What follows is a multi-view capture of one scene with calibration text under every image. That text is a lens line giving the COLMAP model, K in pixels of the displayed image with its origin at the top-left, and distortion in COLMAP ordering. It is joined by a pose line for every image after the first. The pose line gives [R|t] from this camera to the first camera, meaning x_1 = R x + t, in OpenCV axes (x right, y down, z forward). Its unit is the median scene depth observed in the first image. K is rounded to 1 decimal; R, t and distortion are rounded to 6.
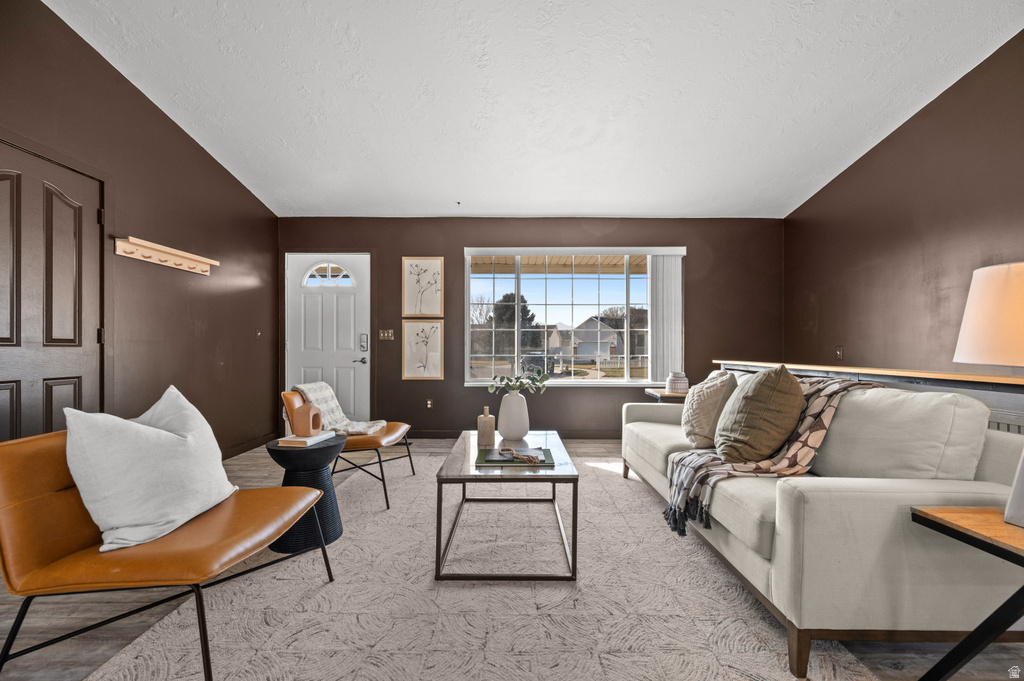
lens RADIAL K [[405.9, 0, 512.5], [0, 405.9, 349.3], [0, 0, 1]] dist [-0.005050, 0.000056]
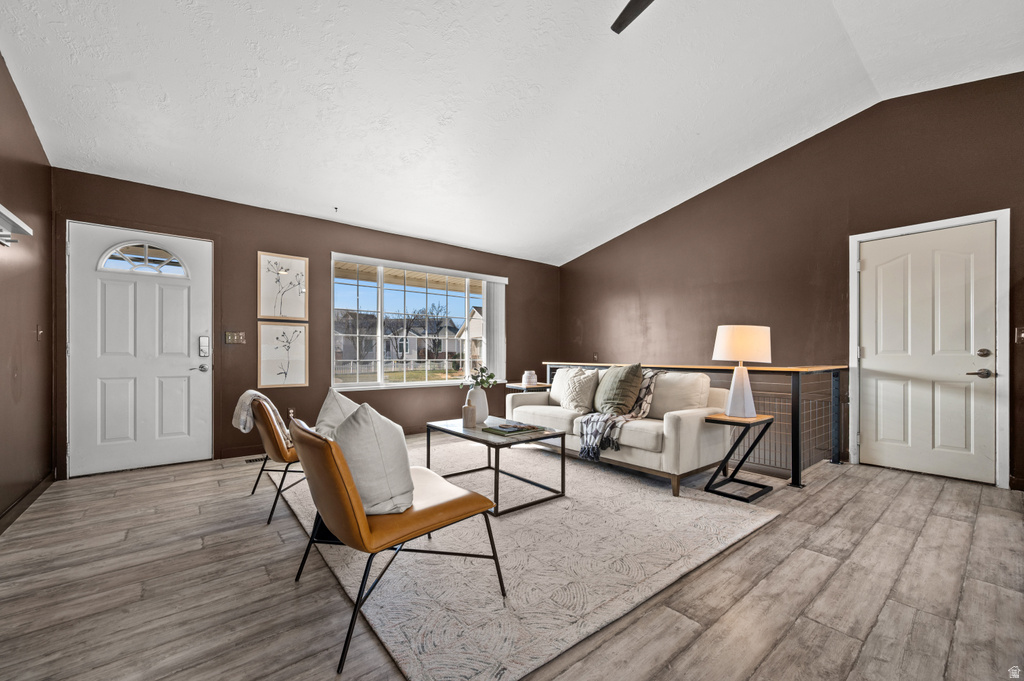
lens RADIAL K [[405.9, 0, 519.7], [0, 405.9, 354.8], [0, 0, 1]] dist [-0.005050, 0.000056]
pose [[0.770091, -0.000834, 0.637933, -0.405485], [-0.000888, 0.999997, 0.002379, -0.002157], [-0.637933, -0.002399, 0.770088, -0.059444]]
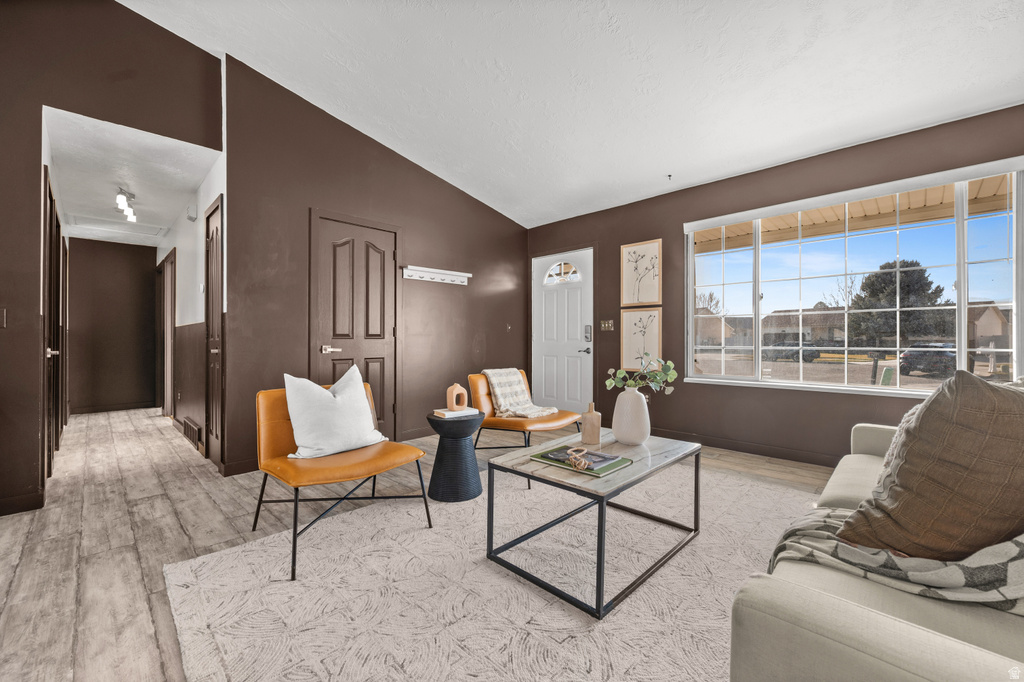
lens RADIAL K [[412.8, 0, 514.0], [0, 412.8, 336.4], [0, 0, 1]] dist [0.000300, -0.000026]
pose [[0.717216, -0.008246, -0.696802, 0.242914], [0.002847, 0.999956, -0.008903, -0.000315], [0.696845, 0.004401, 0.717208, 0.105849]]
